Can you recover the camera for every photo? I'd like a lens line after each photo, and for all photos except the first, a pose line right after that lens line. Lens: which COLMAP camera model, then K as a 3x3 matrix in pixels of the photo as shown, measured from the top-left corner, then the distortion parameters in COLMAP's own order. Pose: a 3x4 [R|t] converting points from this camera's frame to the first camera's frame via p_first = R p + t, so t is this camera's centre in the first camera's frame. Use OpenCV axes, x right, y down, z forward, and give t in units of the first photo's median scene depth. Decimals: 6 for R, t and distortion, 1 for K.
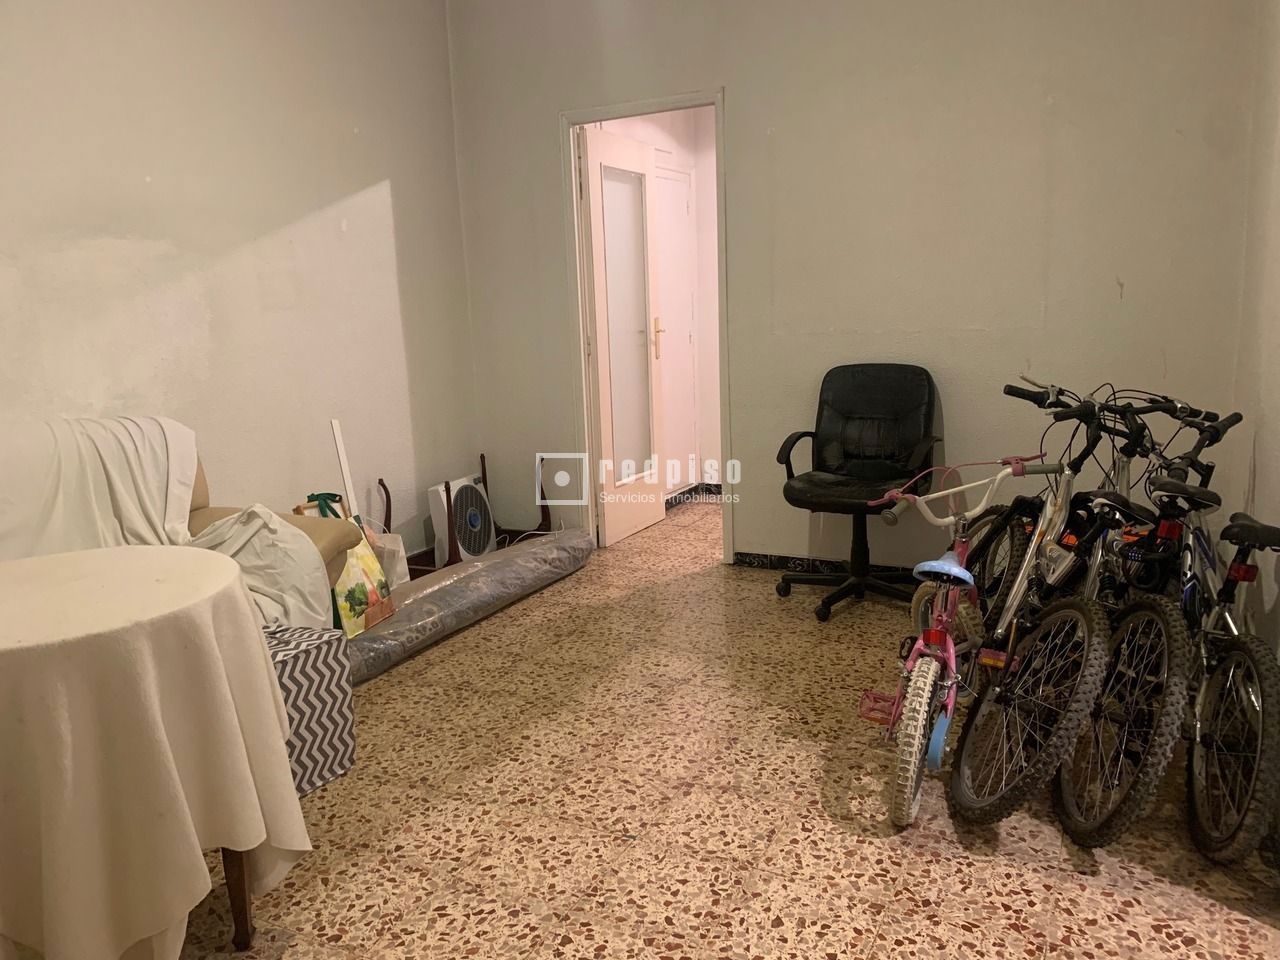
lens RADIAL K [[982.2, 0, 637.7], [0, 982.2, 480.2], [0, 0, 1]] dist [0.090758, -0.060794]
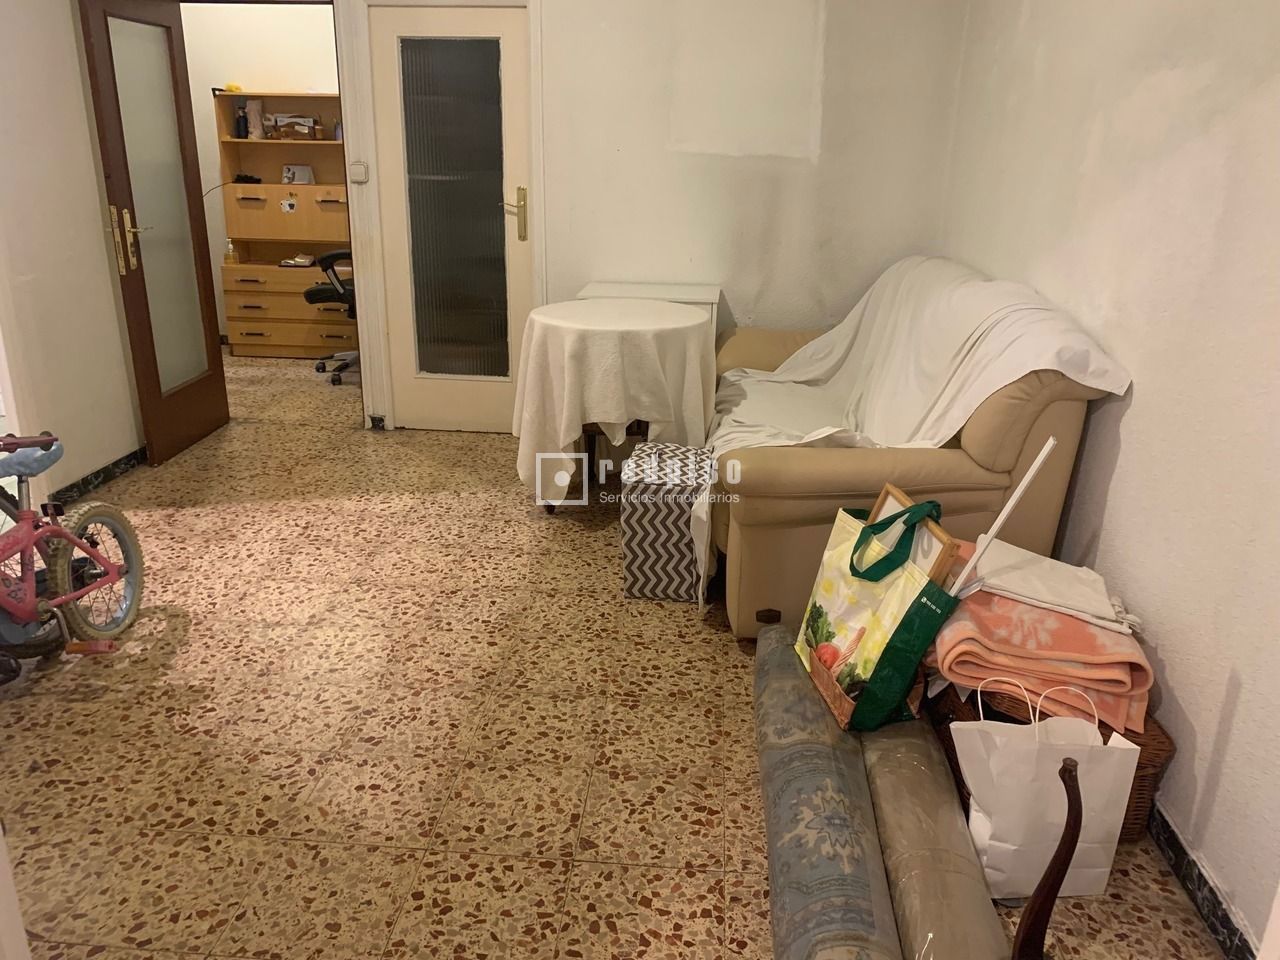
lens RADIAL K [[982.2, 0, 636.9], [0, 982.2, 478.4], [0, 0, 1]] dist [0.090758, -0.060794]
pose [[-0.926018, 0.170410, -0.336826, 0.059488], [-0.023574, 0.864452, 0.502162, -0.407965], [0.376743, 0.472952, -0.796481, 1.925514]]
